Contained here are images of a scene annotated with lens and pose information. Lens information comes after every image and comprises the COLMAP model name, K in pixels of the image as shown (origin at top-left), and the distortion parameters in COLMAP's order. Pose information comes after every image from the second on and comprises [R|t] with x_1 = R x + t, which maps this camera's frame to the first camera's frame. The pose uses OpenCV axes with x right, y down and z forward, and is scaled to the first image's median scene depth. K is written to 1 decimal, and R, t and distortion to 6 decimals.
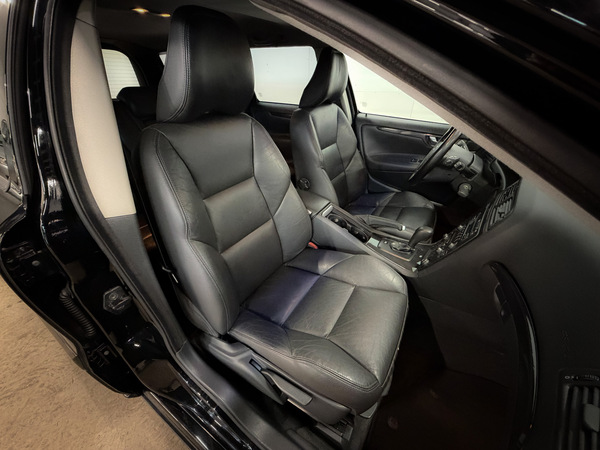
lens RADIAL K [[237.6, 0, 298.2], [0, 237.6, 225.5], [0, 0, 1]] dist [-0.001619, -0.000011]
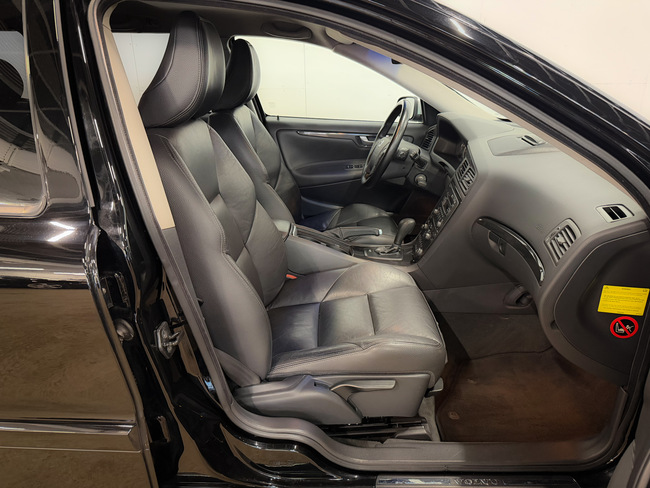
lens RADIAL K [[448.4, 0, 326.1], [0, 448.4, 243.6], [0, 0, 1]] dist [0.056540, -0.024346]
pose [[0.855368, -0.196986, 0.479105, -0.455802], [0.282179, 0.952797, -0.112041, 0.155835], [-0.434419, 0.231030, 0.870577, -0.291870]]
